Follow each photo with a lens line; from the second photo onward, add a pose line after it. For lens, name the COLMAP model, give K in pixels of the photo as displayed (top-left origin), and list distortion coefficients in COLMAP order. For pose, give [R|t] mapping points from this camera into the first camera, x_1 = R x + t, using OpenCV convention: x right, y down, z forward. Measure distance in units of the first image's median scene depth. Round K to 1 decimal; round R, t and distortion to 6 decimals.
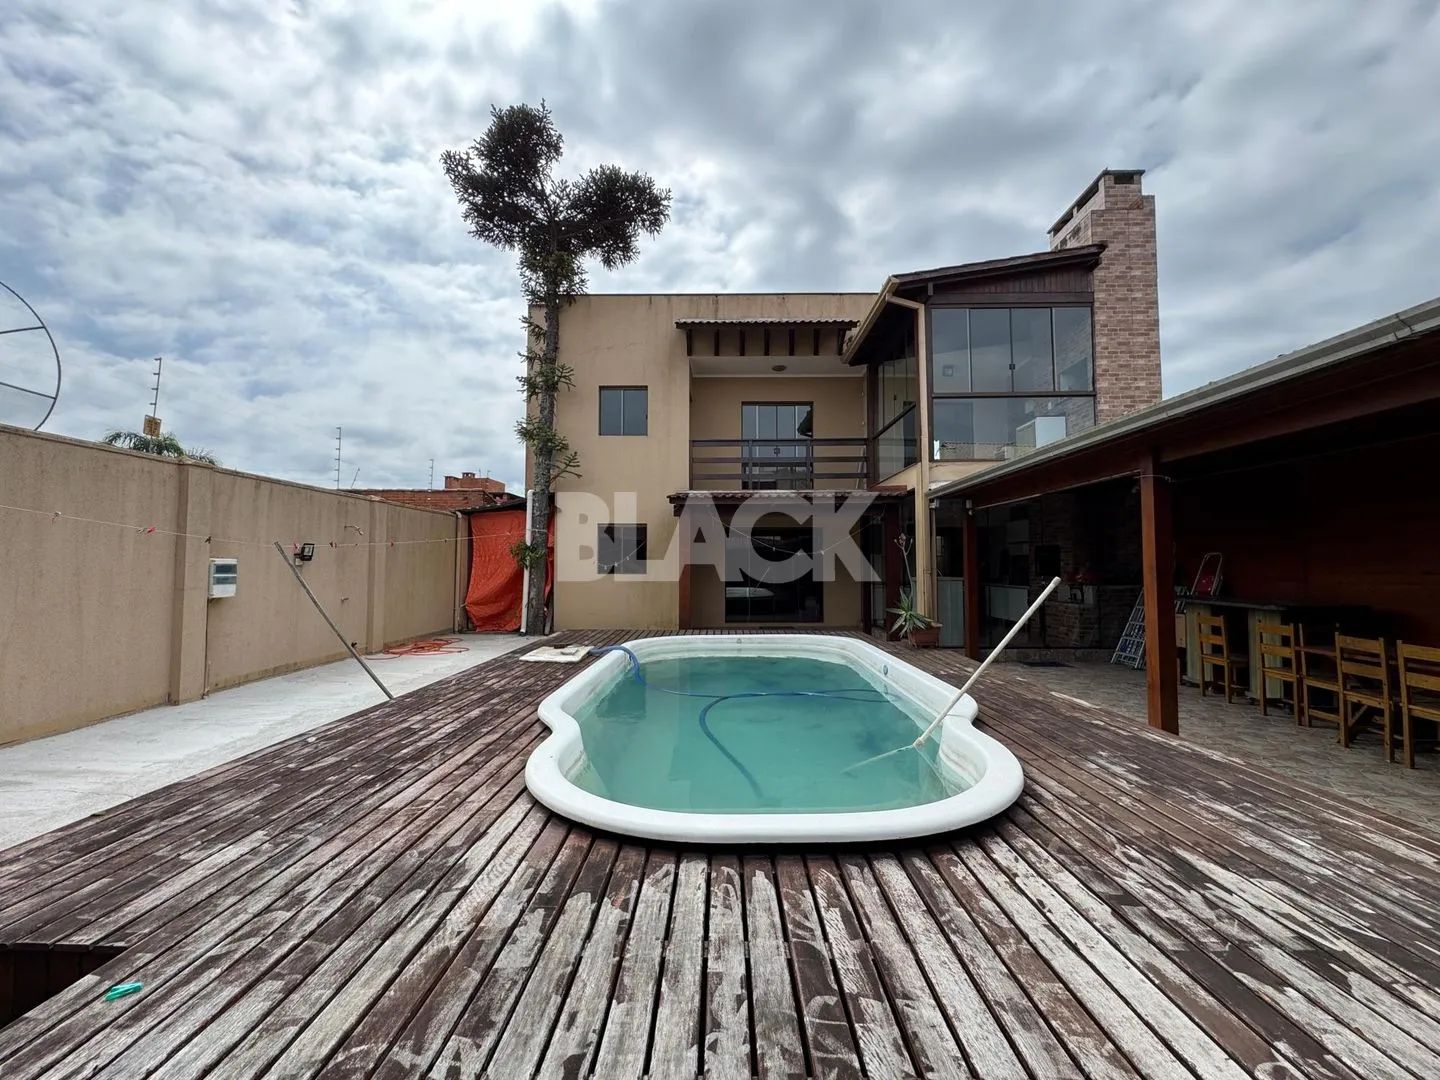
lens RADIAL K [[575.7, 0, 714.4], [0, 575.7, 537.7], [0, 0, 1]] dist [-0.002144, 0.000316]
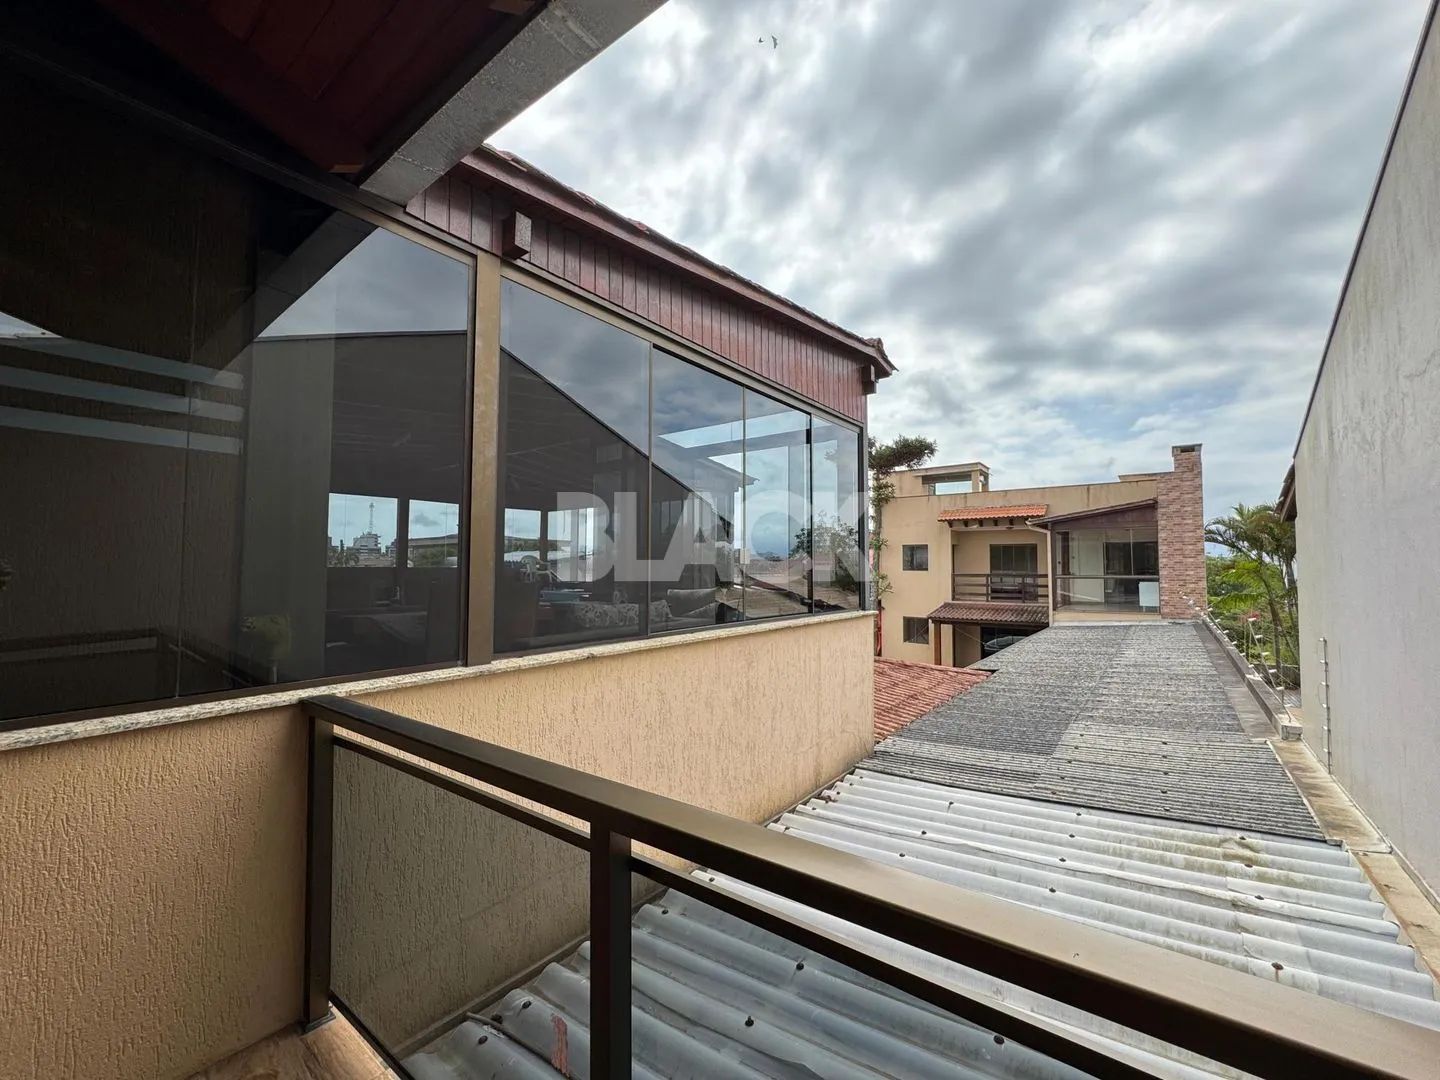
lens RADIAL K [[575.7, 0, 714.4], [0, 575.7, 537.7], [0, 0, 1]] dist [-0.002144, 0.000316]
pose [[0.802085, -0.024958, -0.596688, 0.465115], [0.027373, 0.999613, -0.005016, -0.303187], [0.596582, -0.012310, 0.802458, -0.974387]]
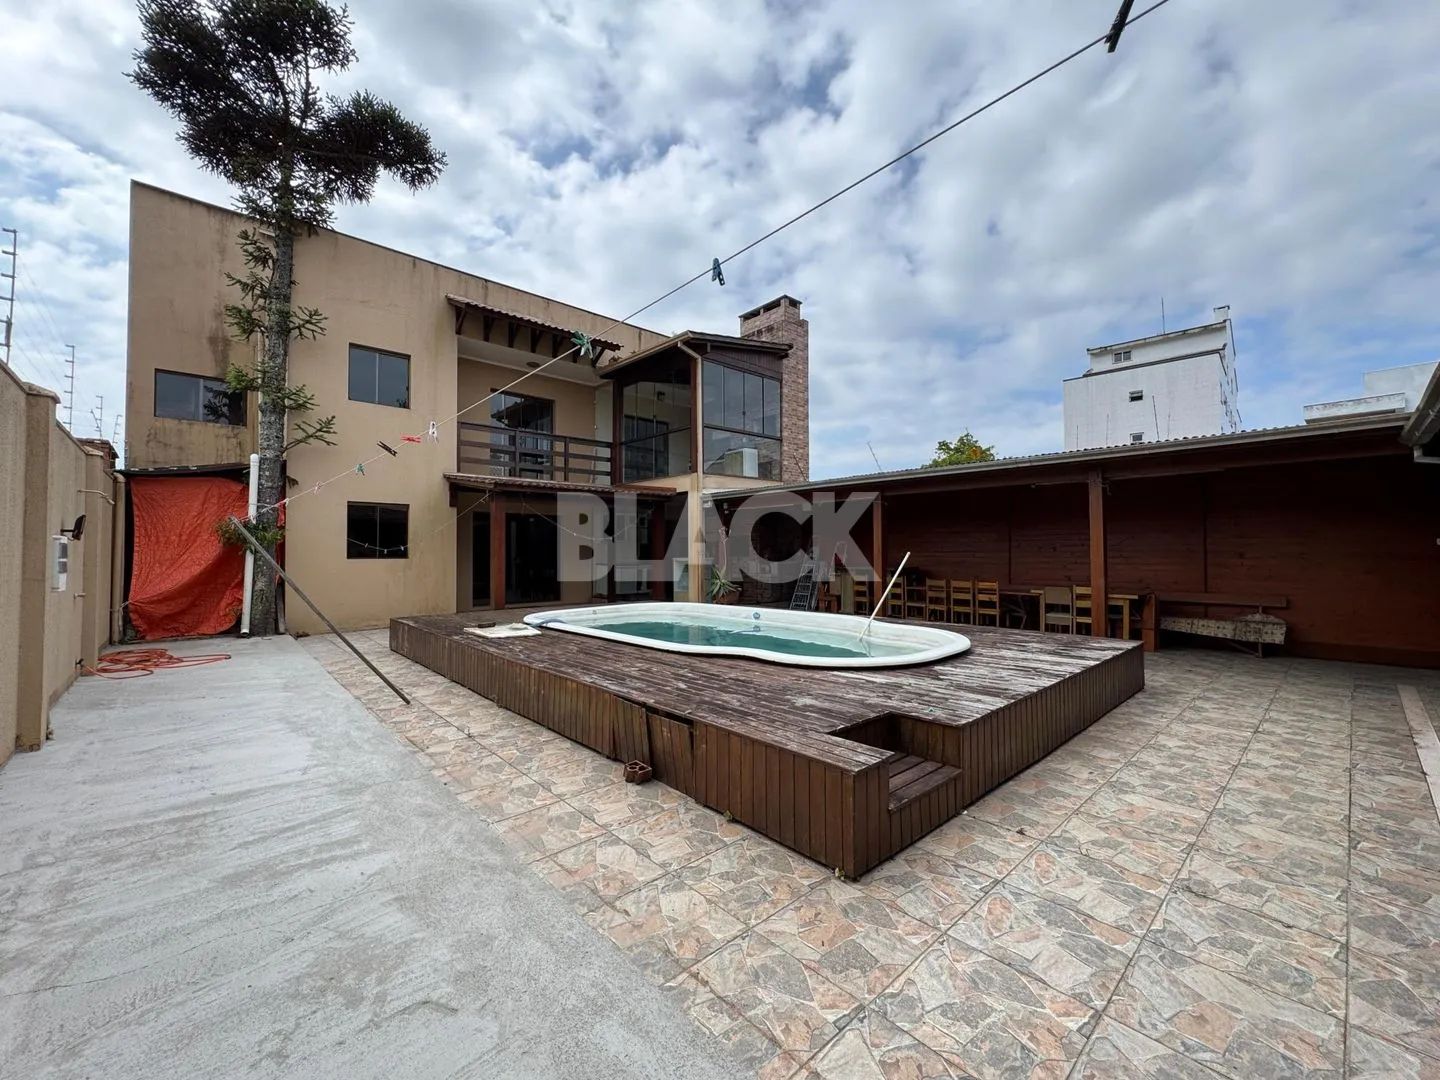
lens RADIAL K [[562.2, 0, 720.0], [0, 562.2, 540.0], [0, 0, 1]] dist [0.001465, 0.000241]
pose [[0.733652, 0.013021, 0.679401, -0.367303], [-0.030184, 0.999454, 0.013440, 0.005807], [-0.678855, -0.030368, 0.733644, -0.010516]]
